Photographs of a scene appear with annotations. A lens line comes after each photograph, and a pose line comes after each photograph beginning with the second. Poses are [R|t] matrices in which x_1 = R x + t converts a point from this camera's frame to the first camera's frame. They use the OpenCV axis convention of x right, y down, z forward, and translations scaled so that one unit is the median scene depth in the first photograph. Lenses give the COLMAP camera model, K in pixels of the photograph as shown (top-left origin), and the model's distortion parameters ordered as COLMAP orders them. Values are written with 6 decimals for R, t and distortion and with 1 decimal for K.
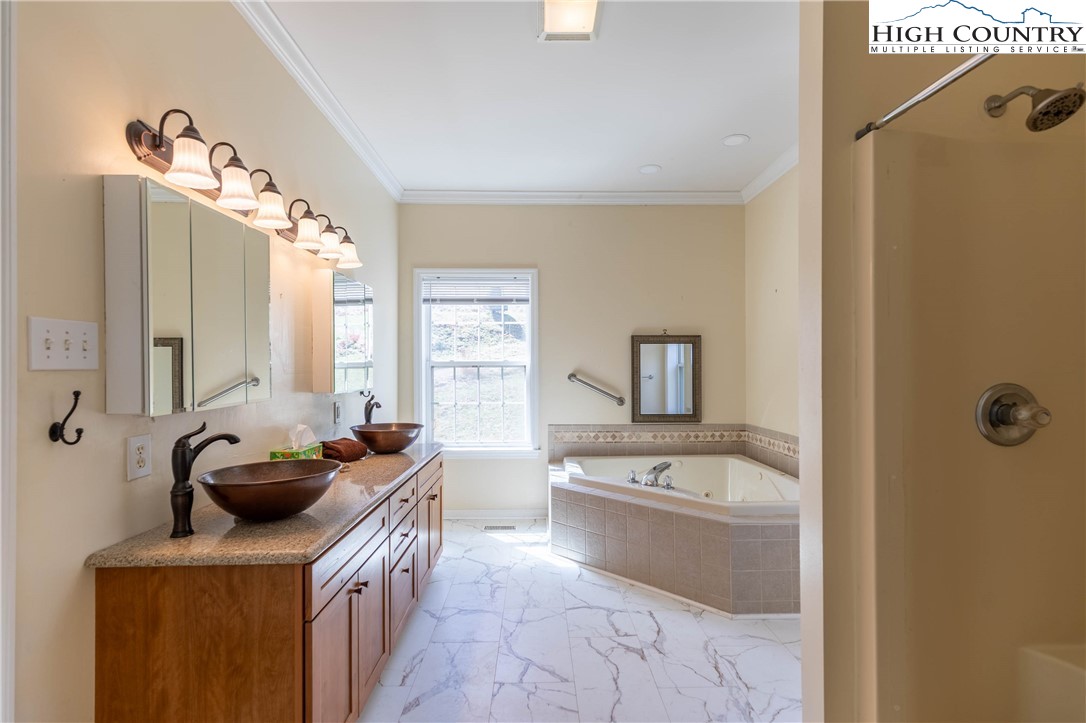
lens RADIAL K [[489.9, 0, 548.8], [0, 489.9, 370.1], [0, 0, 1]] dist [0.002038, 0.000053]
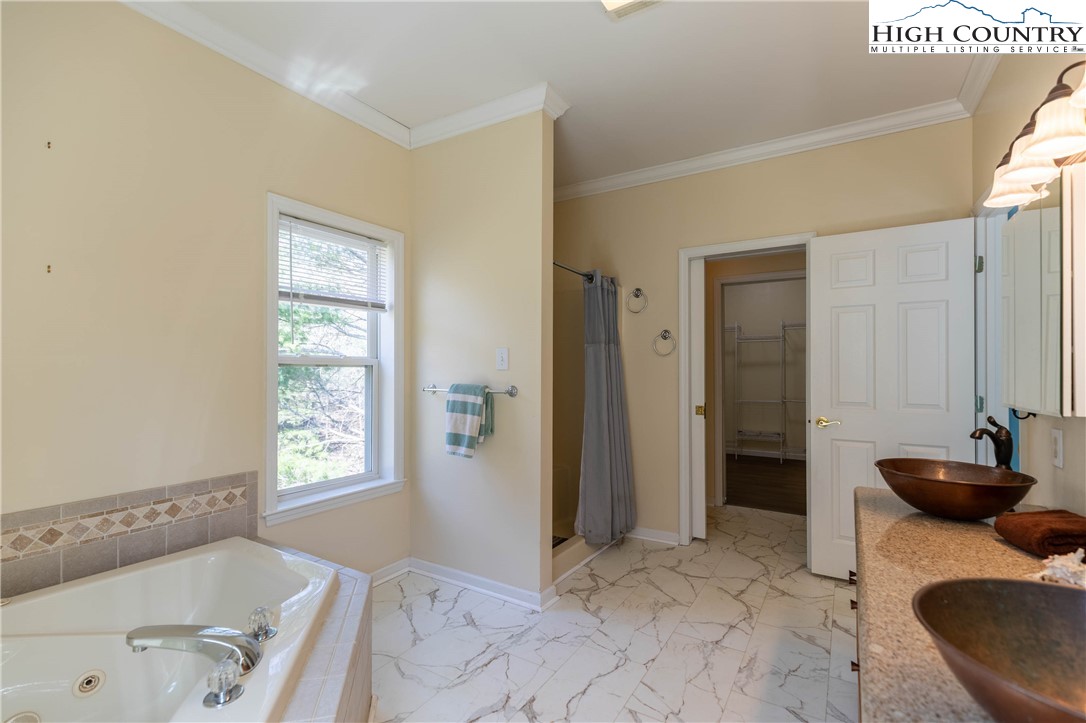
lens RADIAL K [[489.9, 0, 548.8], [0, 489.9, 370.1], [0, 0, 1]] dist [0.002038, 0.000053]
pose [[-0.840479, 0.005099, 0.541820, -0.304786], [0.003878, 0.999987, -0.003395, -0.000462], [-0.541830, -0.000752, -0.840488, 1.688066]]
